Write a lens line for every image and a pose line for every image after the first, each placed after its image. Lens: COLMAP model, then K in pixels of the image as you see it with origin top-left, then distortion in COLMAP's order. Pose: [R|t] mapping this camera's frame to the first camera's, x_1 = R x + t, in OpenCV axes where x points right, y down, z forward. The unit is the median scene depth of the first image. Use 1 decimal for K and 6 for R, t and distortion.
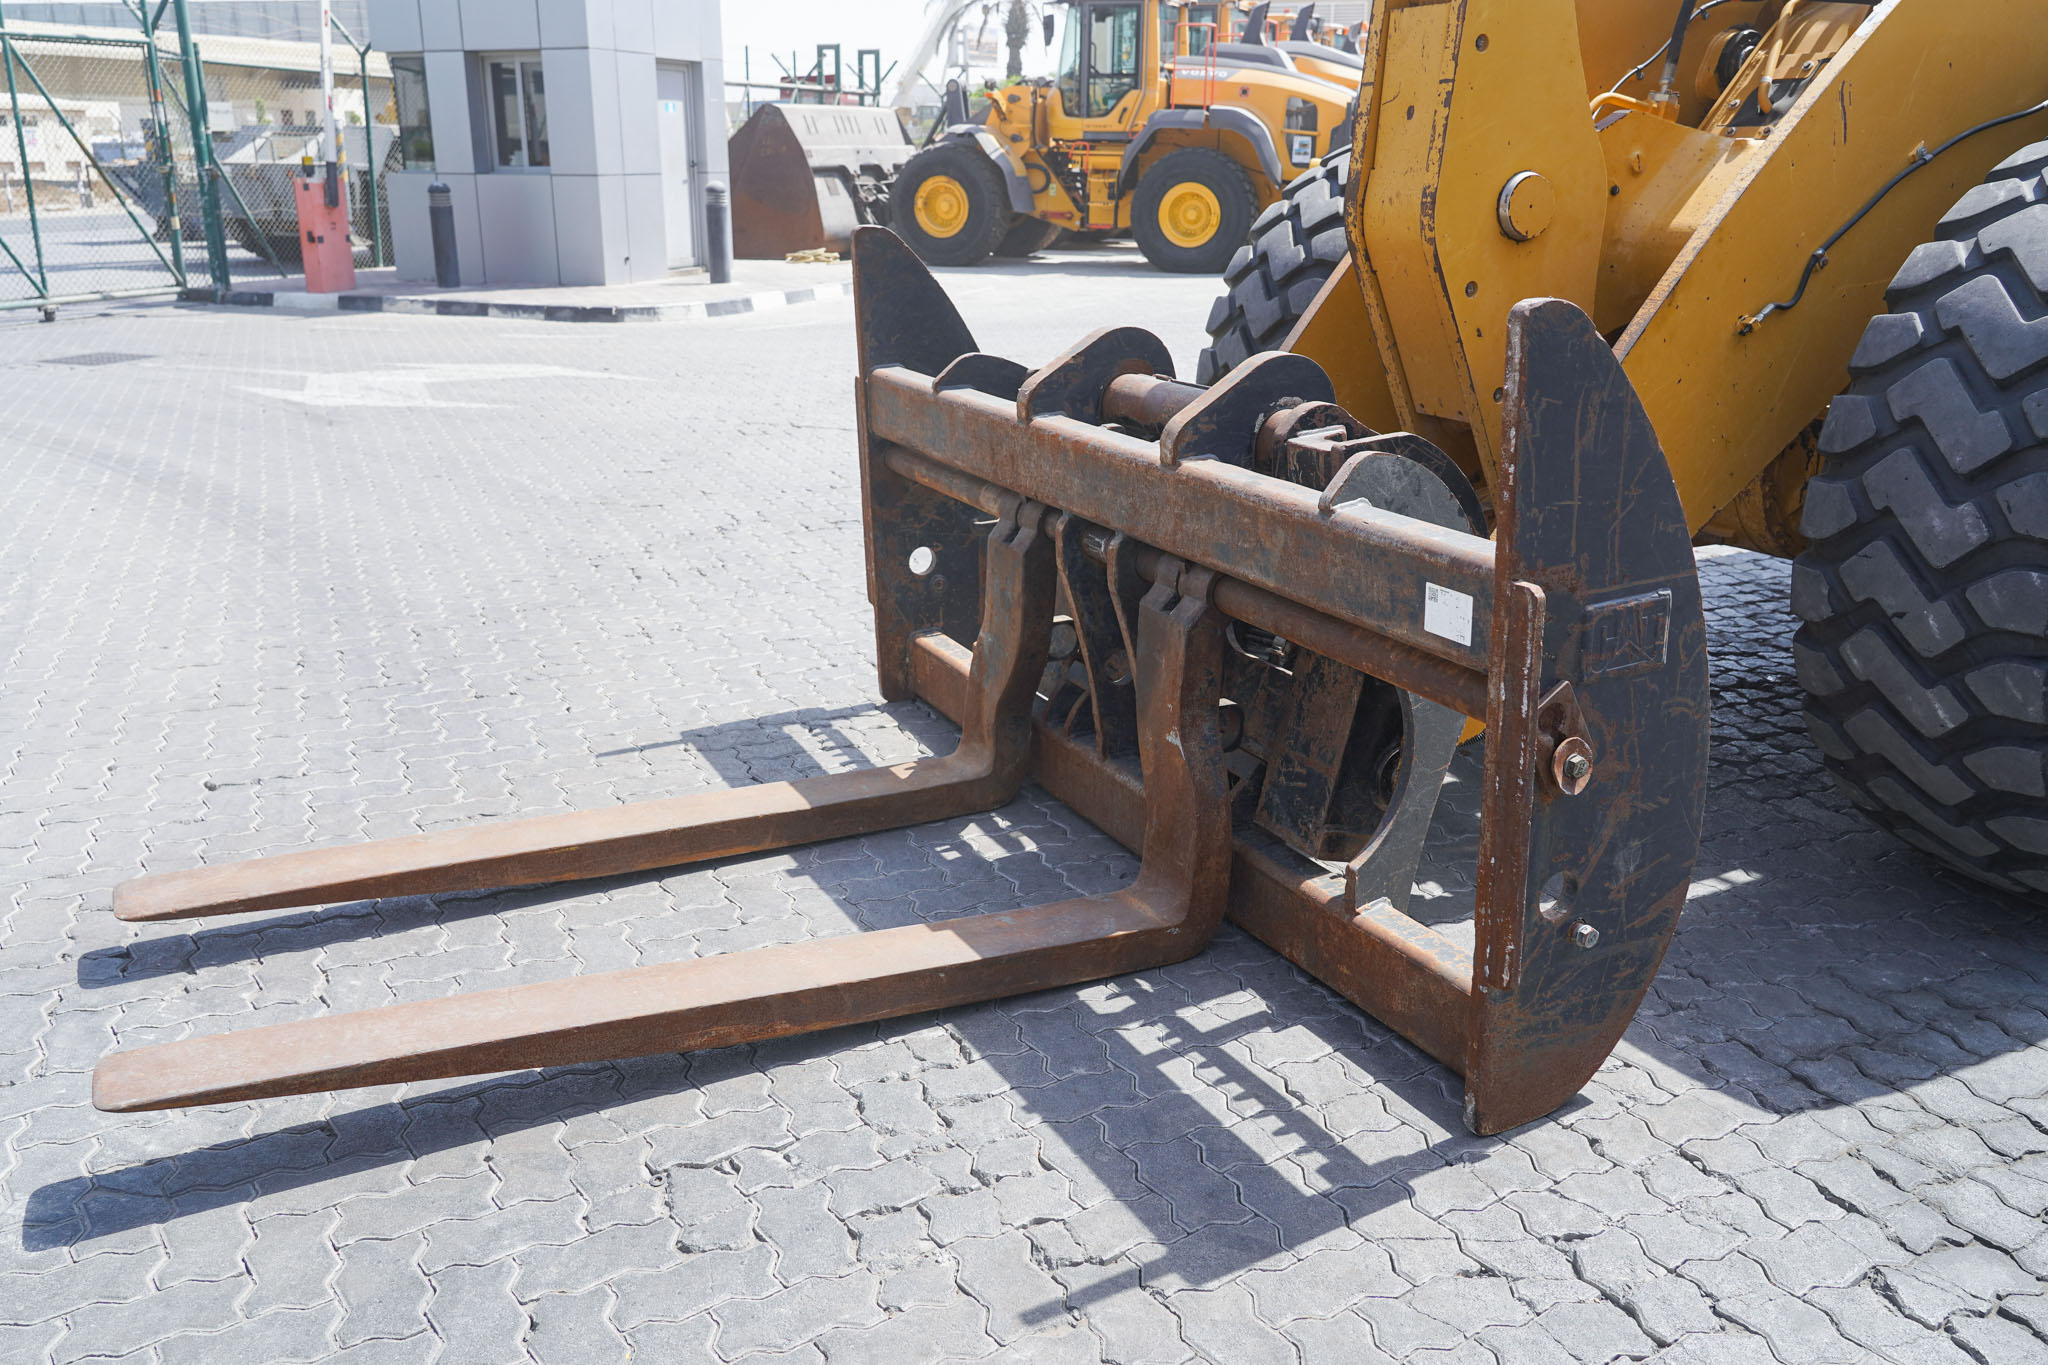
lens RADIAL K [[1644.7, 0, 1015.7], [0, 1644.7, 659.3], [0, 0, 1]] dist [0.009213, 0.000167]
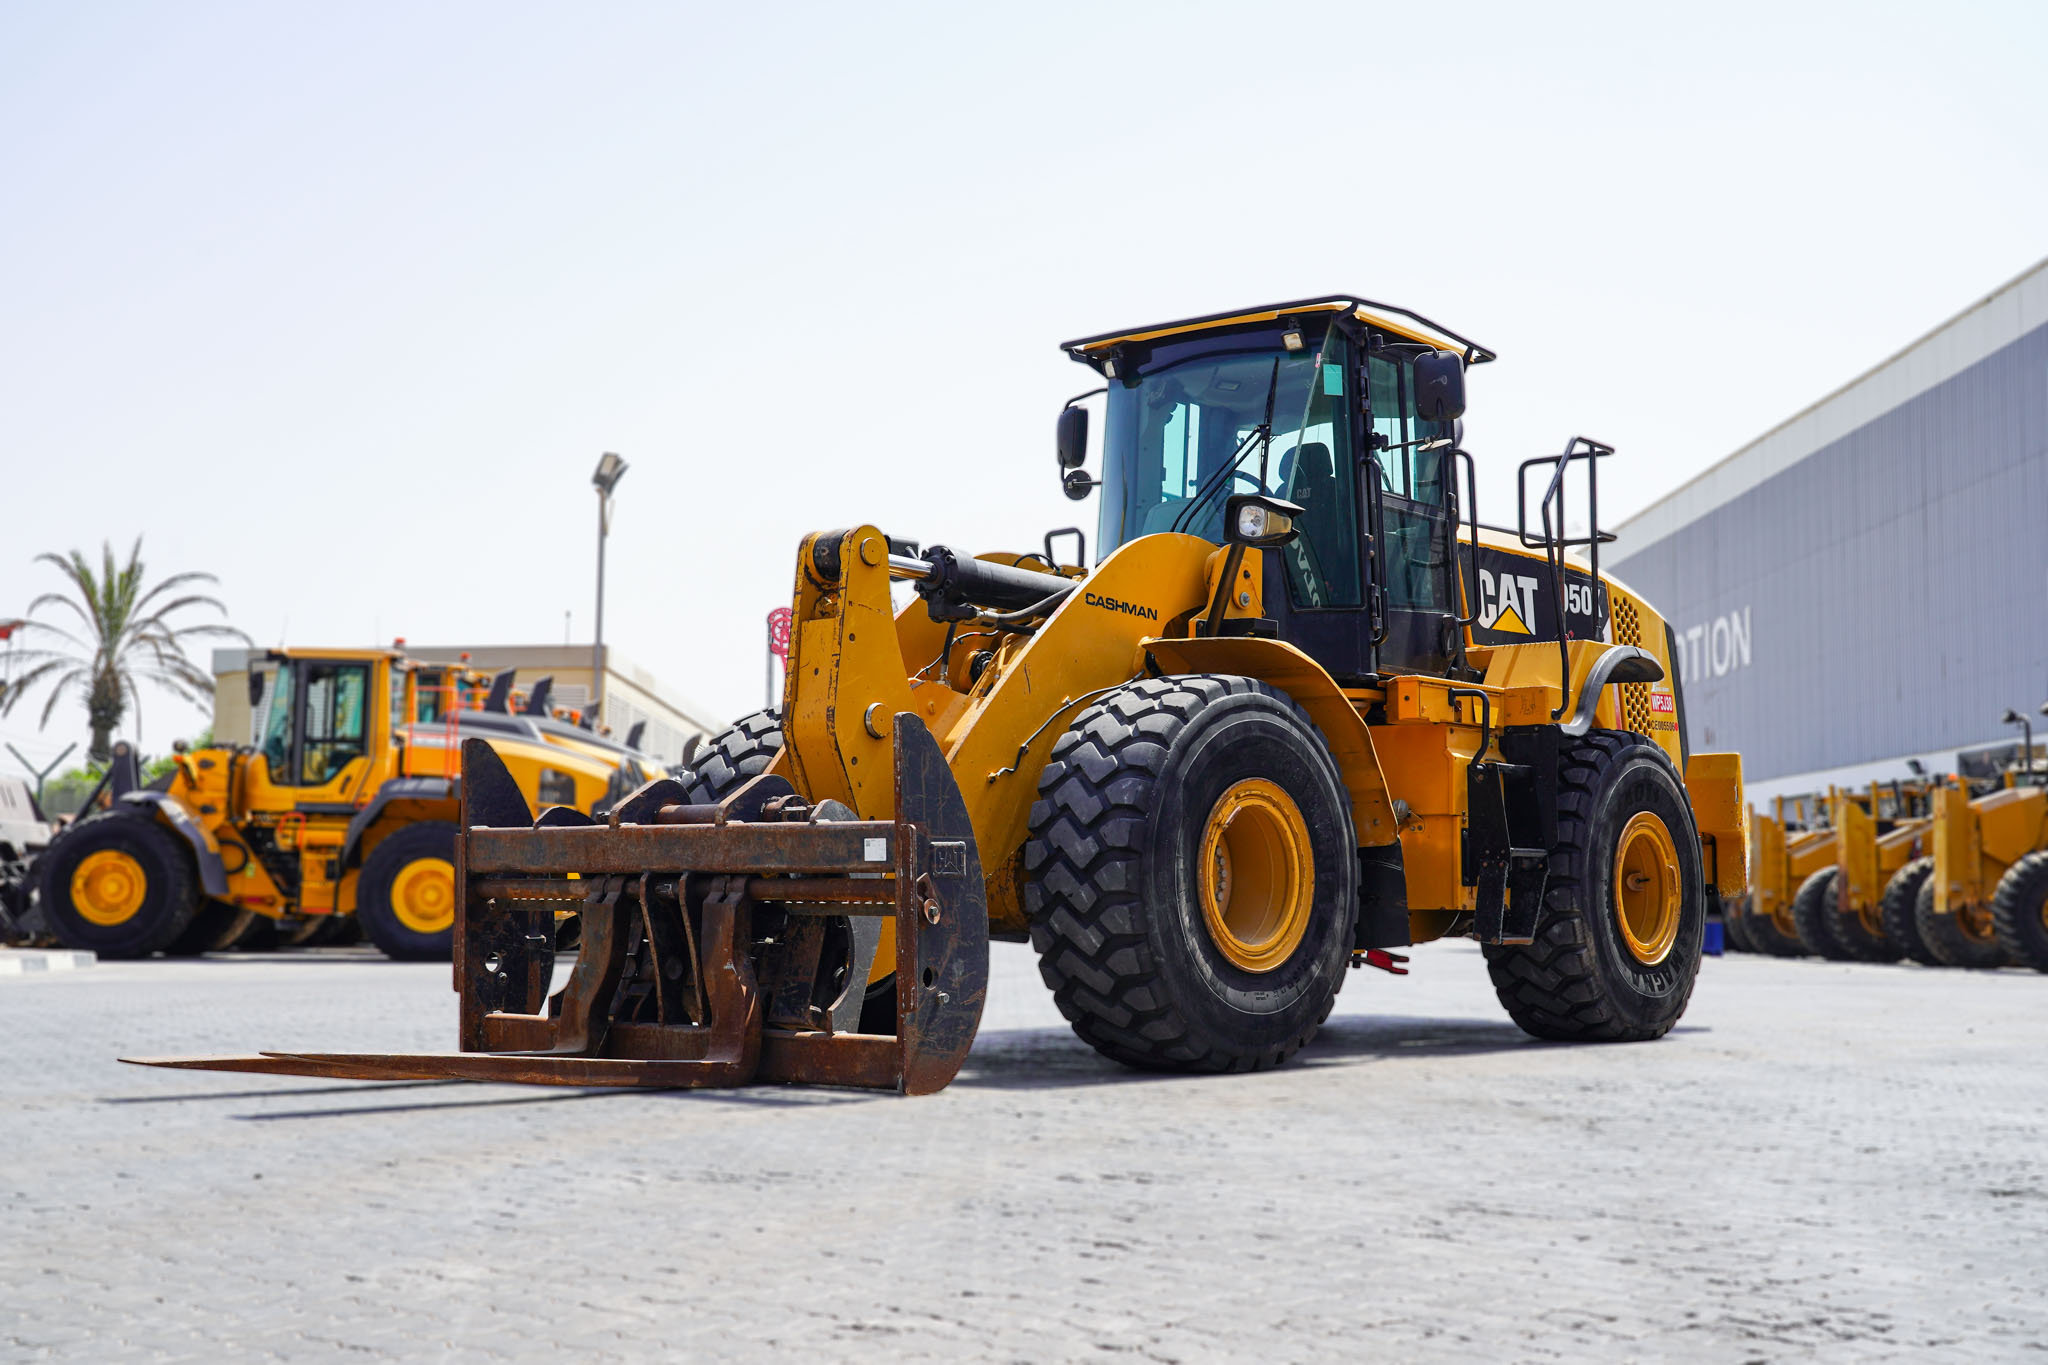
lens RADIAL K [[2493.9, 0, 993.0], [0, 2493.9, 614.7], [0, 0, 1]] dist [-0.058062, 0.000000]
pose [[0.928831, 0.055382, 0.366341, -0.718515], [0.097238, 0.917667, -0.385268, 0.840517], [-0.357516, 0.393471, 0.846973, -1.748766]]
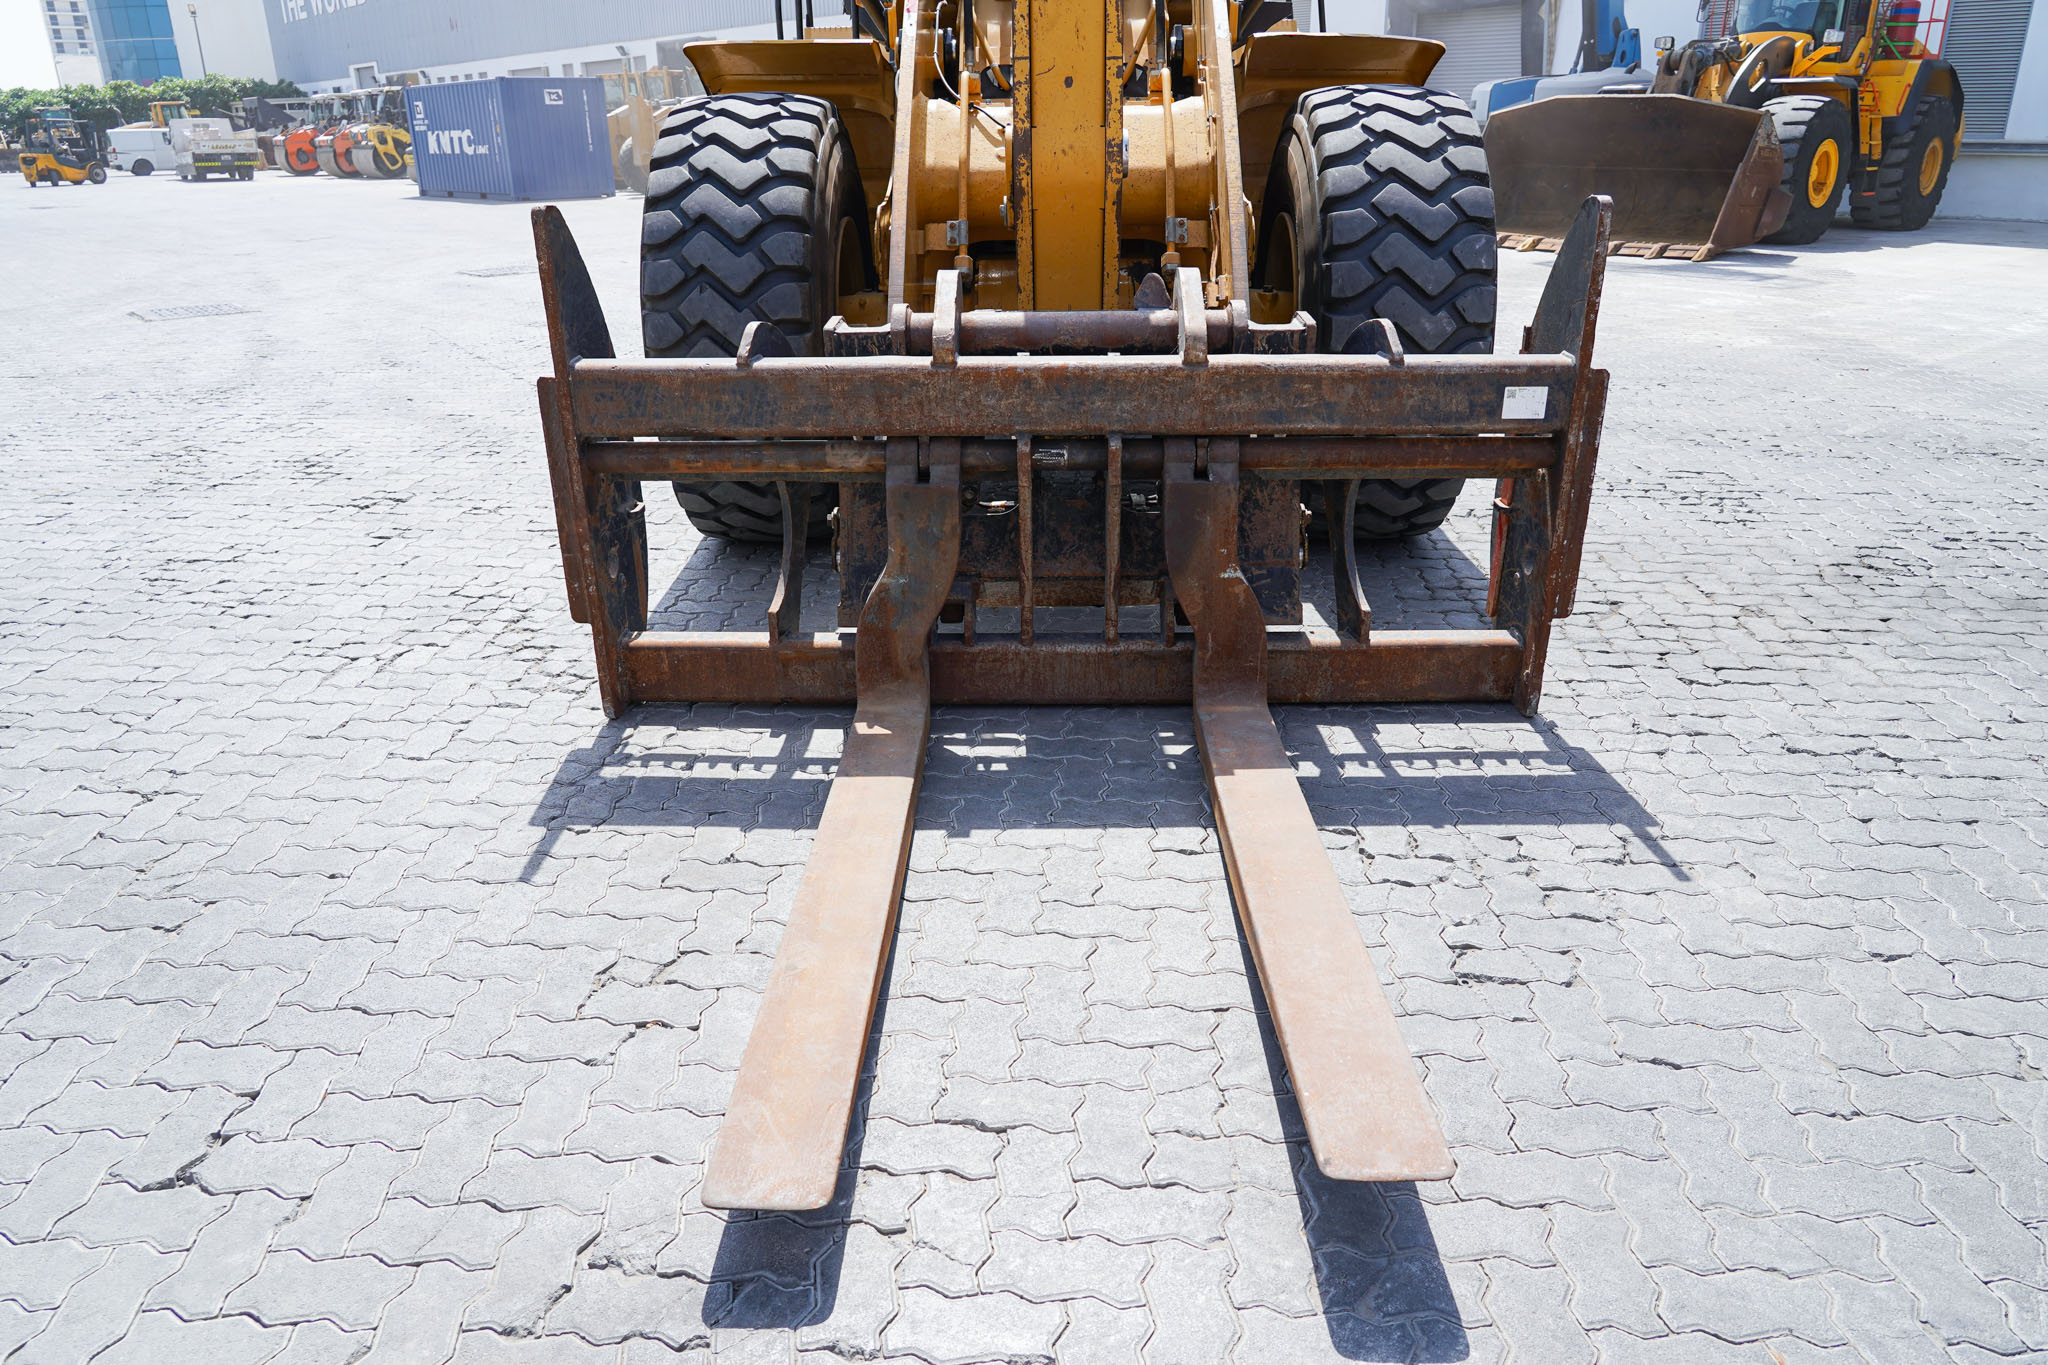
lens RADIAL K [[1387.0, 0, 1006.4], [0, 1387.0, 681.6], [0, 0, 1]] dist [-0.026573, 0.015132]
pose [[0.477029, -0.332970, 0.813372, -0.945388], [0.271090, 0.936077, 0.224212, -0.172726], [-0.836035, 0.113542, 0.536800, 0.599787]]
